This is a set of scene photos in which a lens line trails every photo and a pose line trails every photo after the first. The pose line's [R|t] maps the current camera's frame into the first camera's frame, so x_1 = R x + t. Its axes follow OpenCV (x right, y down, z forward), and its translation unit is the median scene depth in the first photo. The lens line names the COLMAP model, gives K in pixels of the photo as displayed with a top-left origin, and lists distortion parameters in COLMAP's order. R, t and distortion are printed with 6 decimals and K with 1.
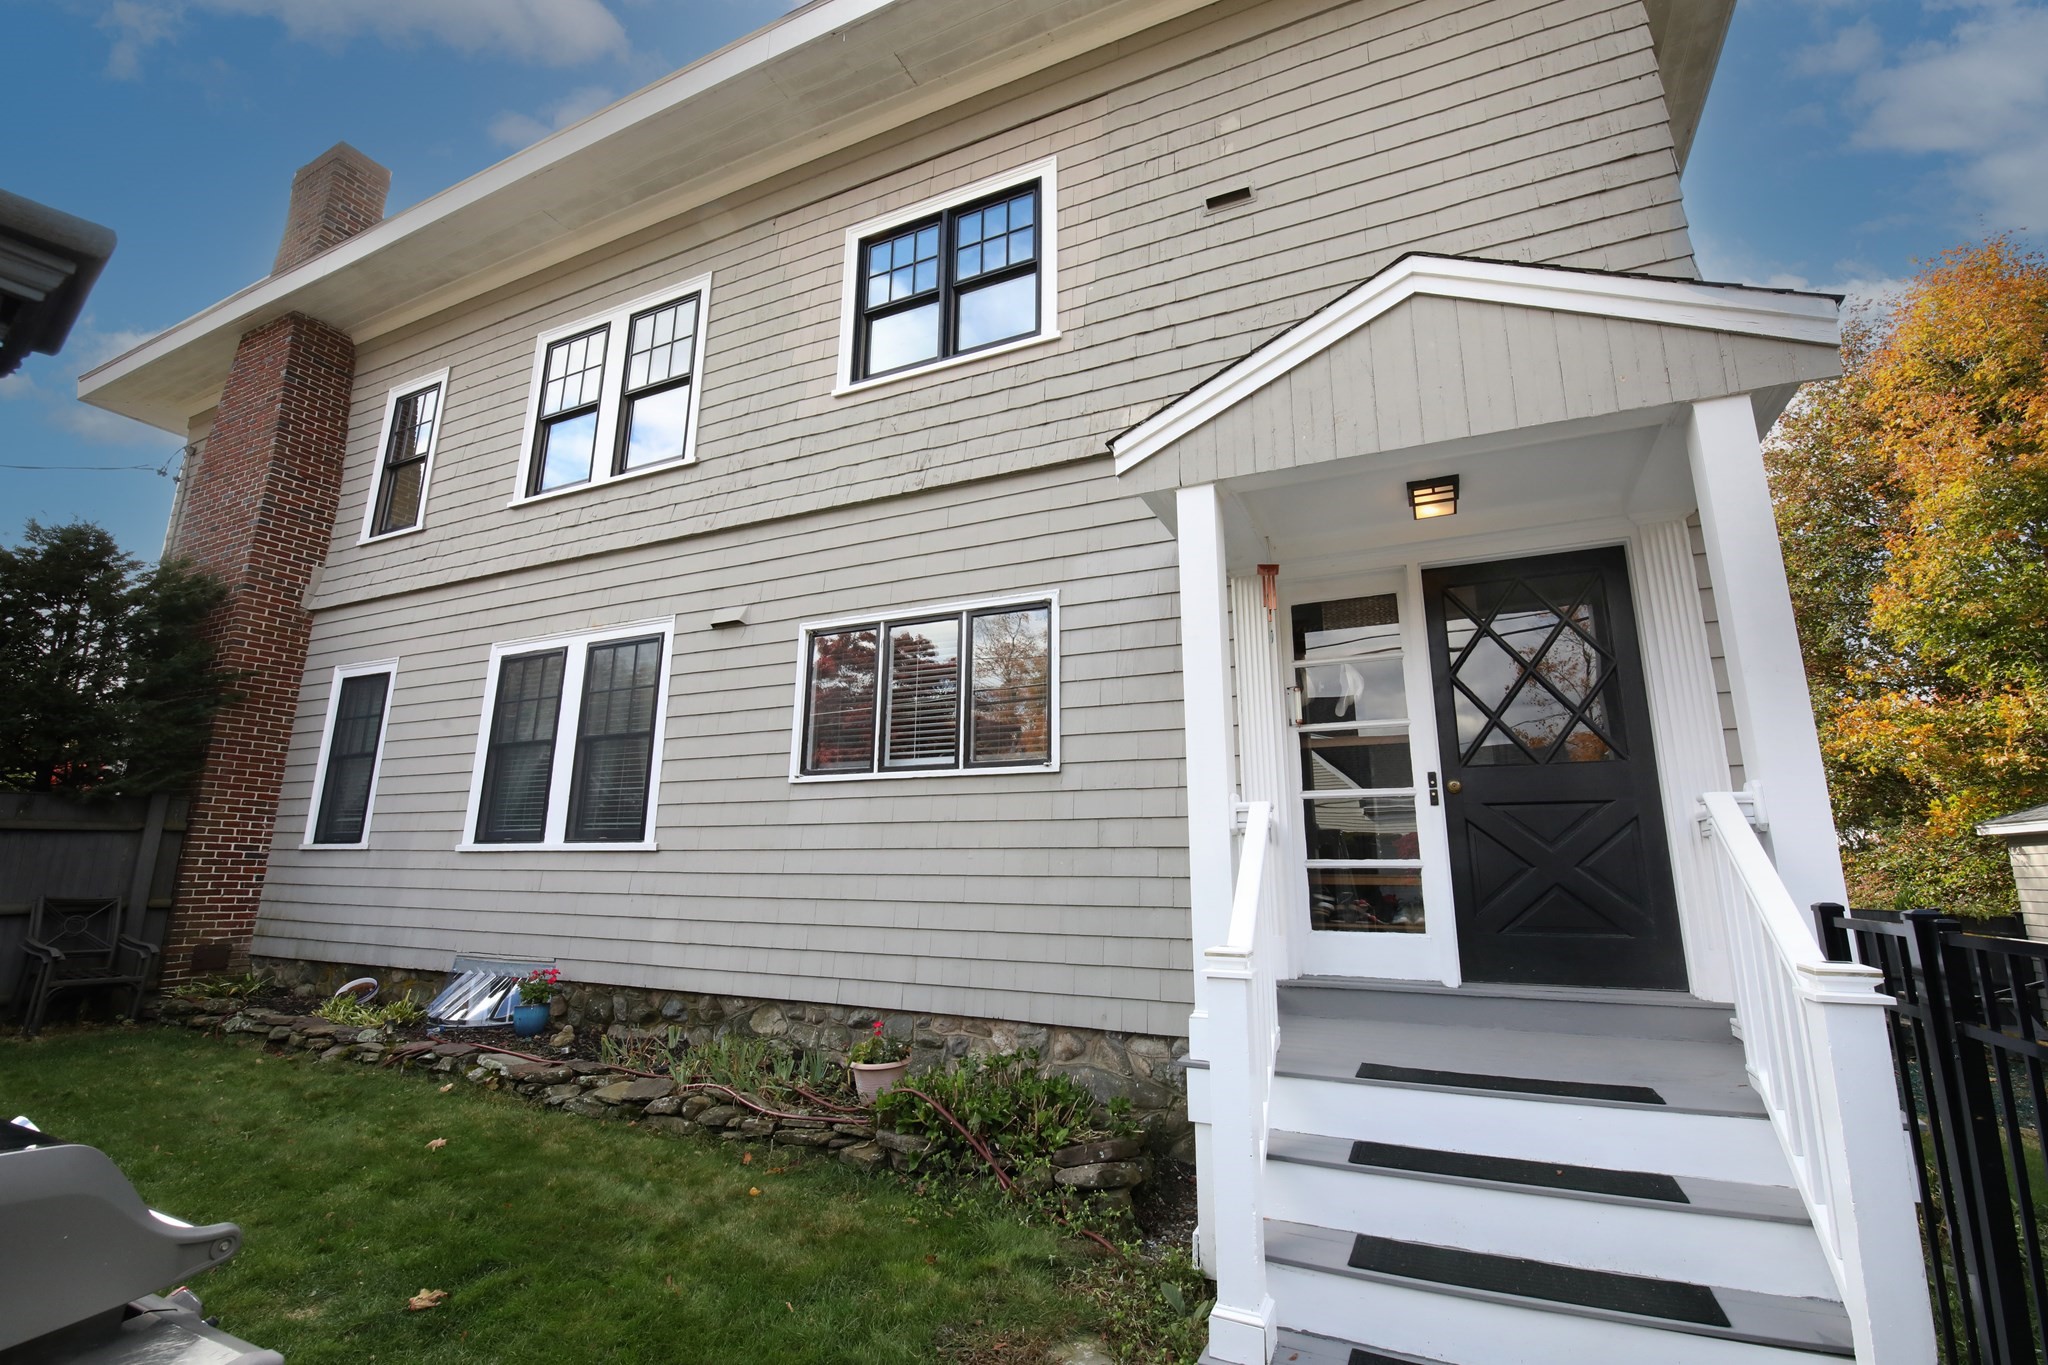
lens RADIAL K [[766.4, 0, 1029.0], [0, 766.4, 700.4], [0, 0, 1]] dist [-0.001562, -0.000094]
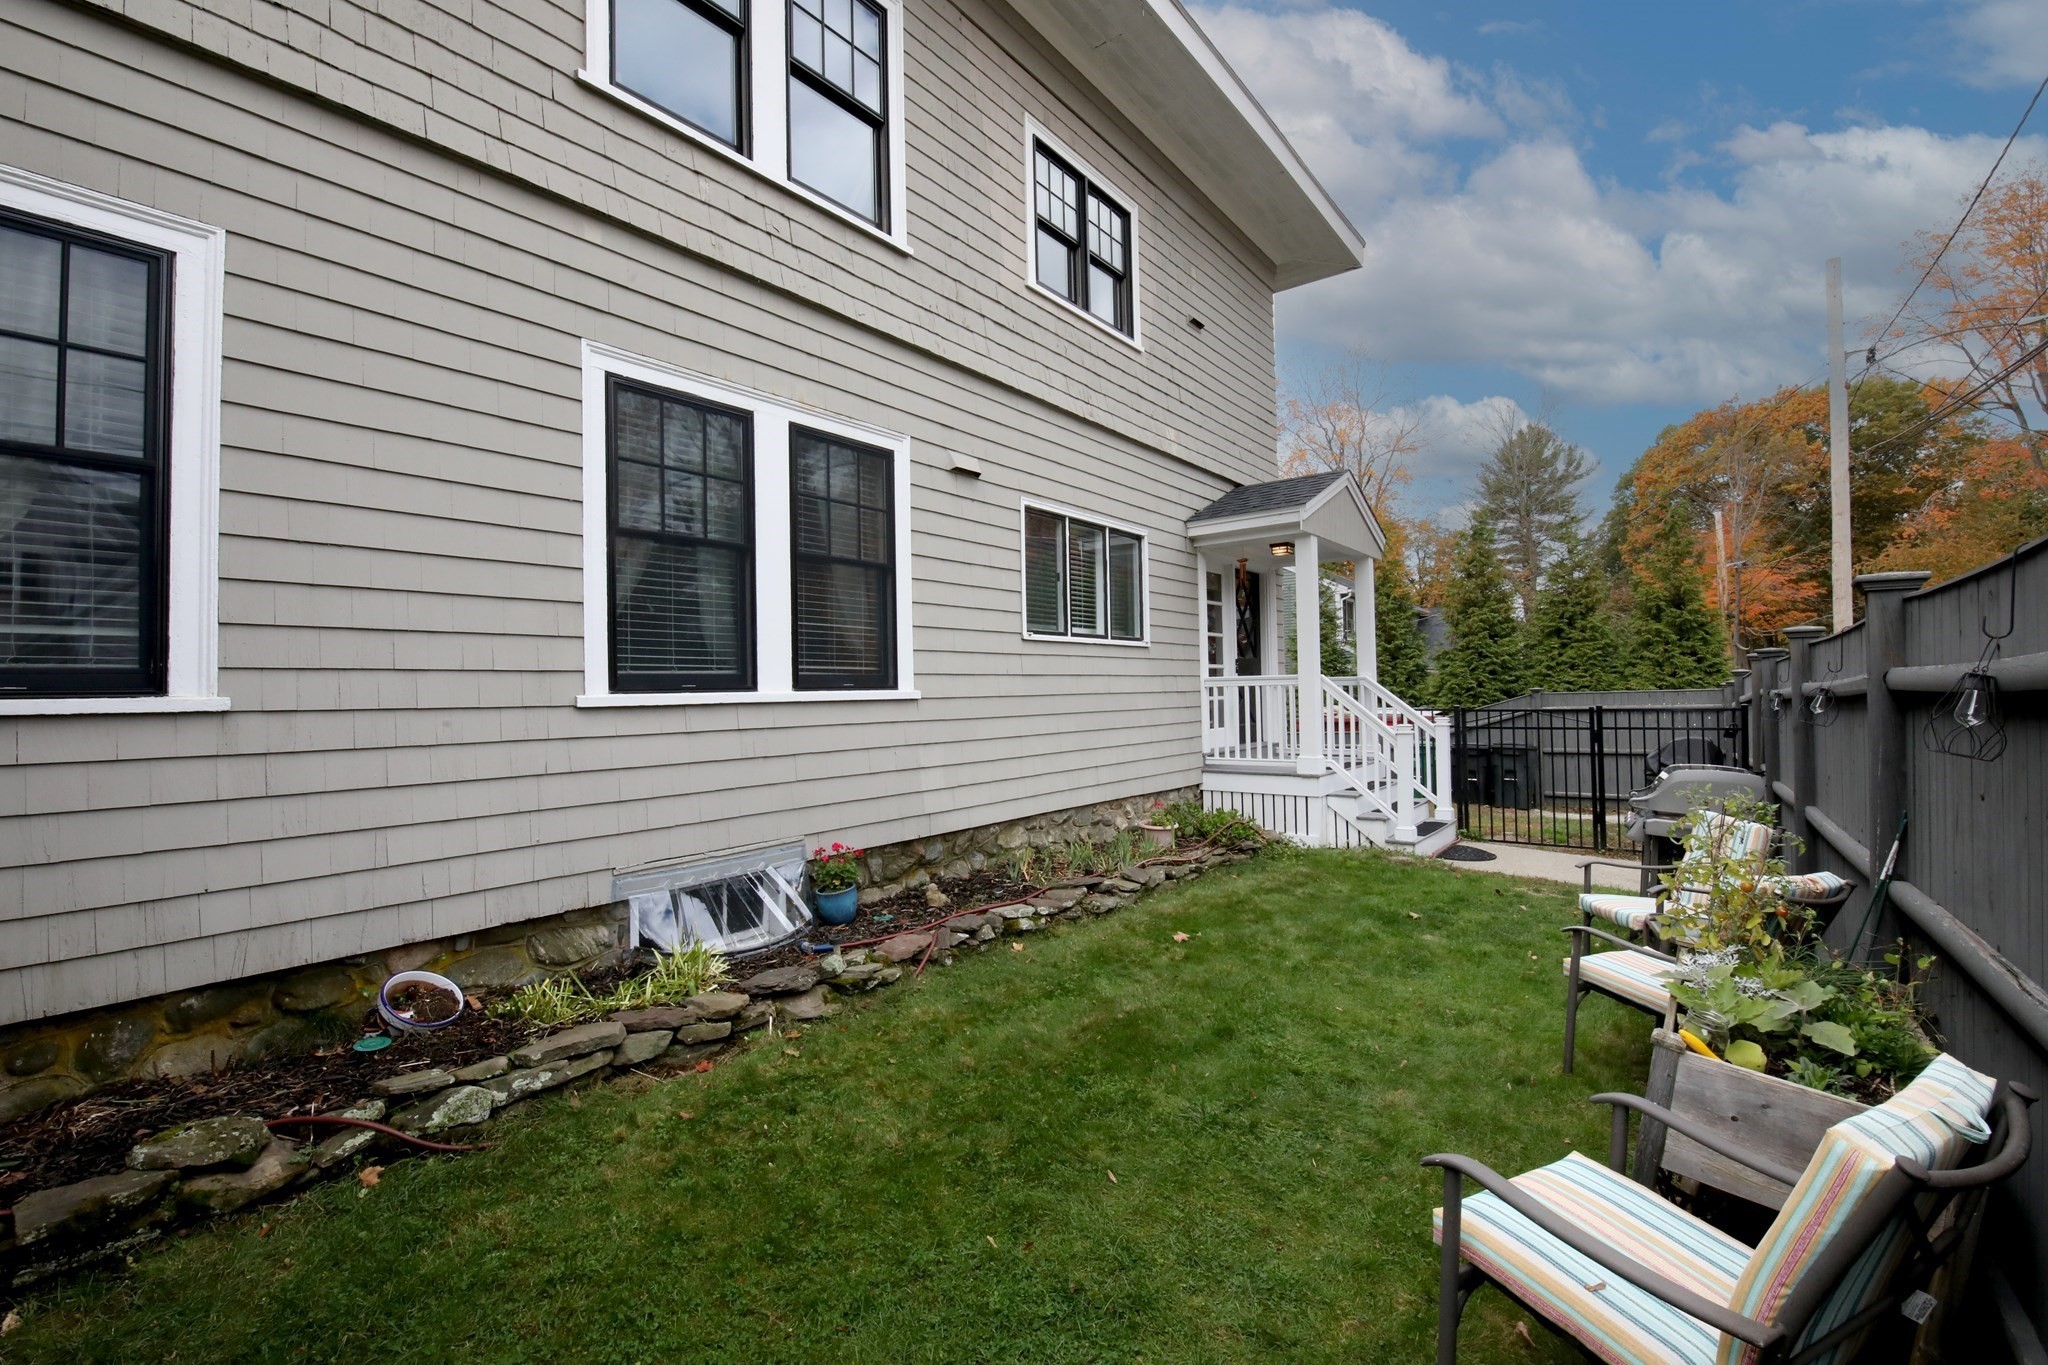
lens RADIAL K [[878.2, 0, 1024.0], [0, 878.2, 682.5], [0, 0, 1]] dist [-0.001081, -0.000049]
pose [[0.273507, 0.009829, 0.961820, -1.397872], [-0.164178, 0.985751, 0.036613, 0.108999], [-0.947755, -0.167923, 0.271224, 0.554295]]
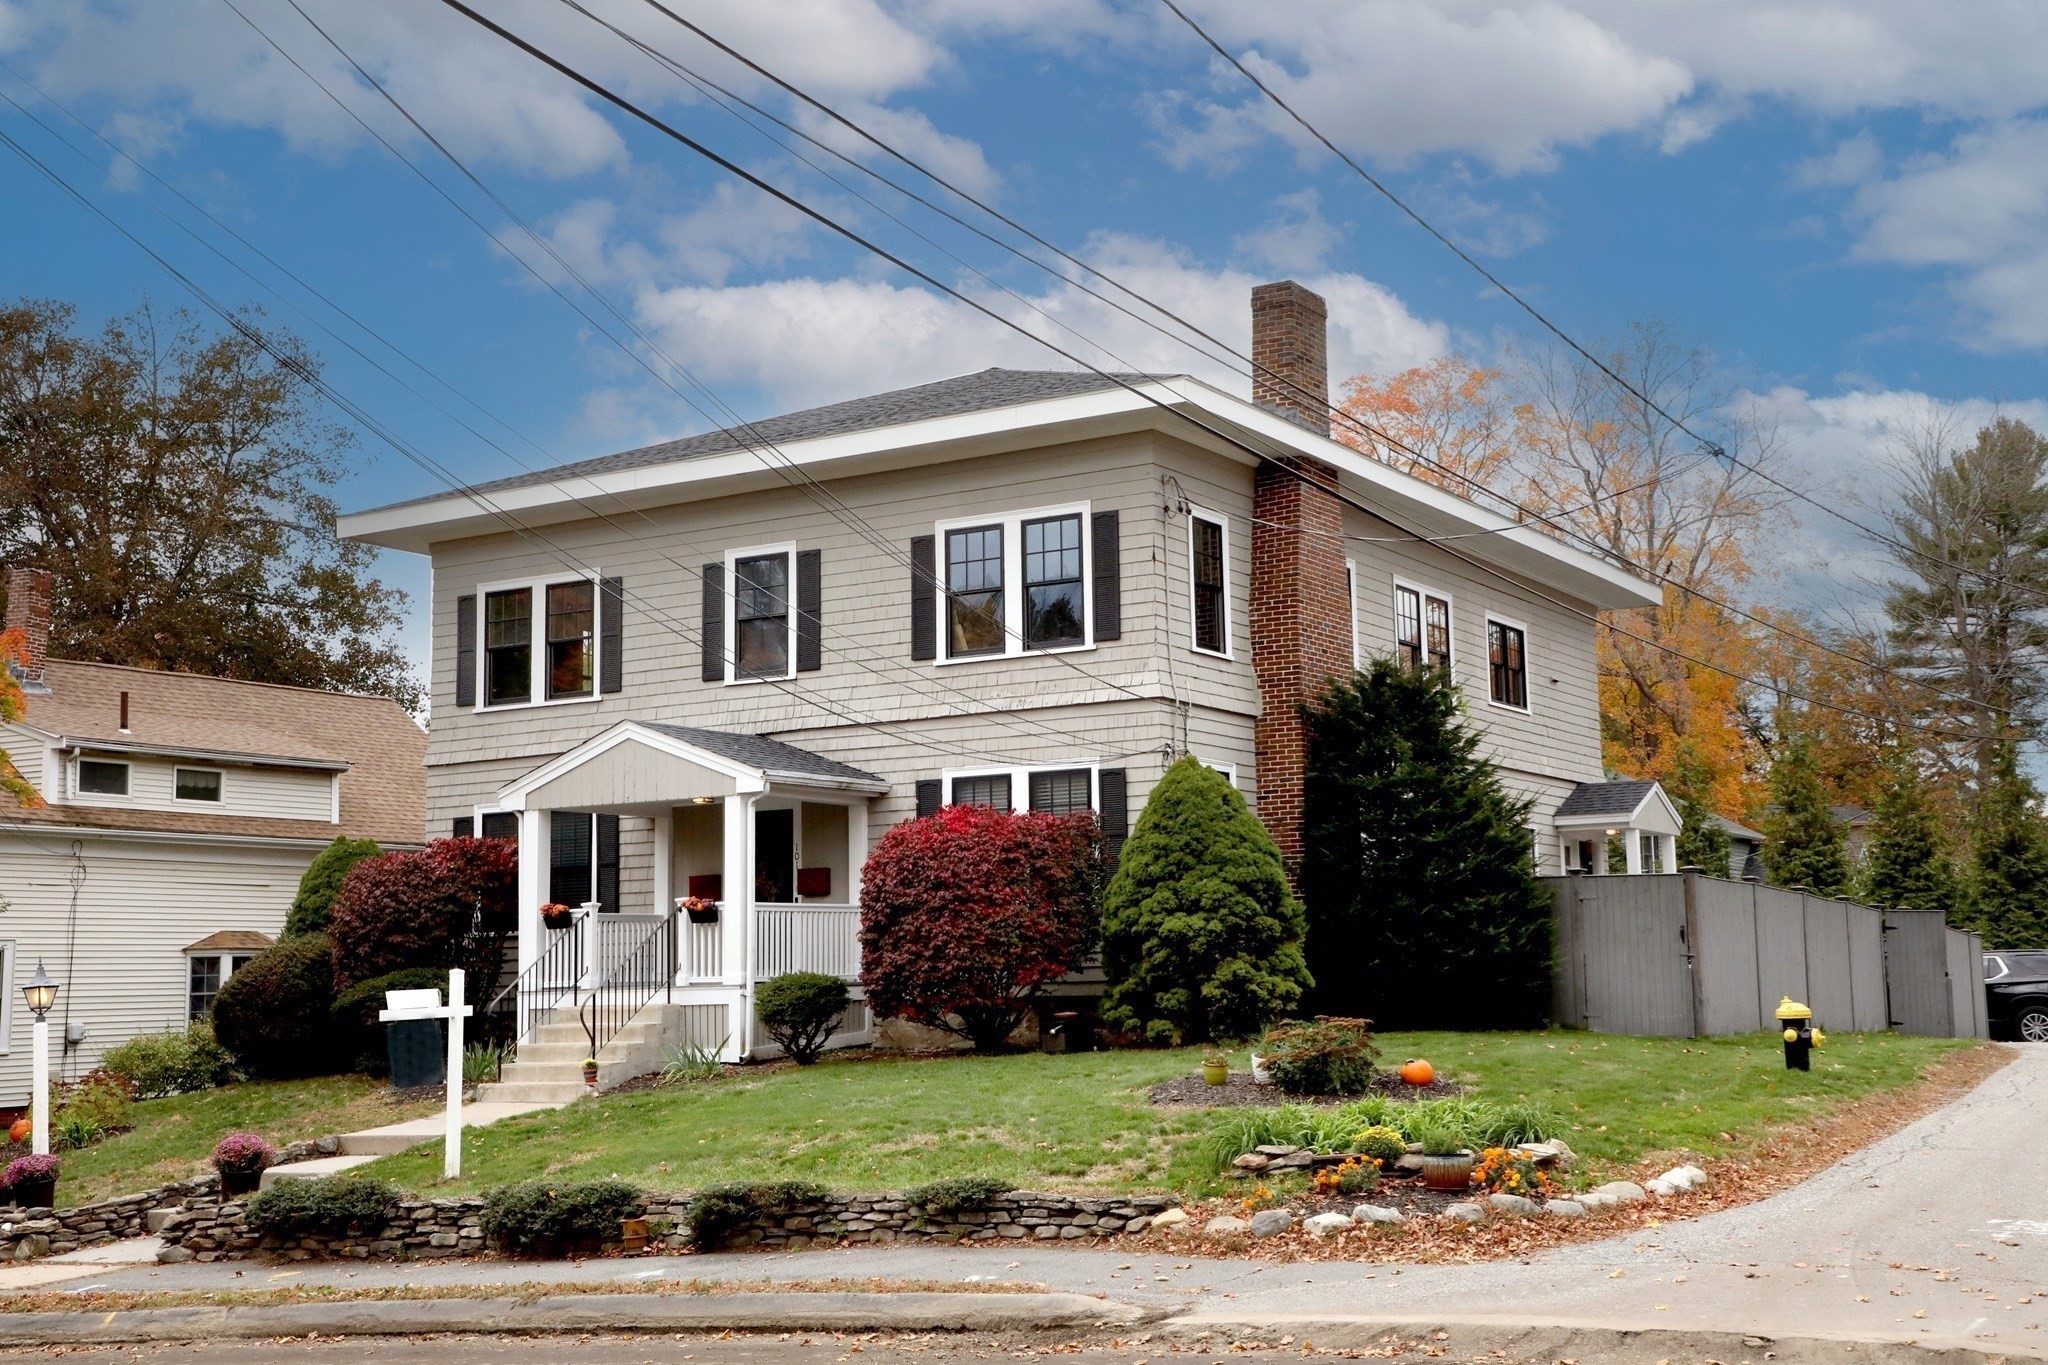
lens RADIAL K [[2484.1, 0, 1024.0], [0, 2484.1, 682.5], [0, 0, 1]] dist [0.167925, 0.006052]
pose [[0.157028, 0.122535, 0.979963, -6.087456], [-0.170456, 0.980744, -0.095319, 0.340577], [-0.972773, -0.152073, 0.174891, 0.961119]]
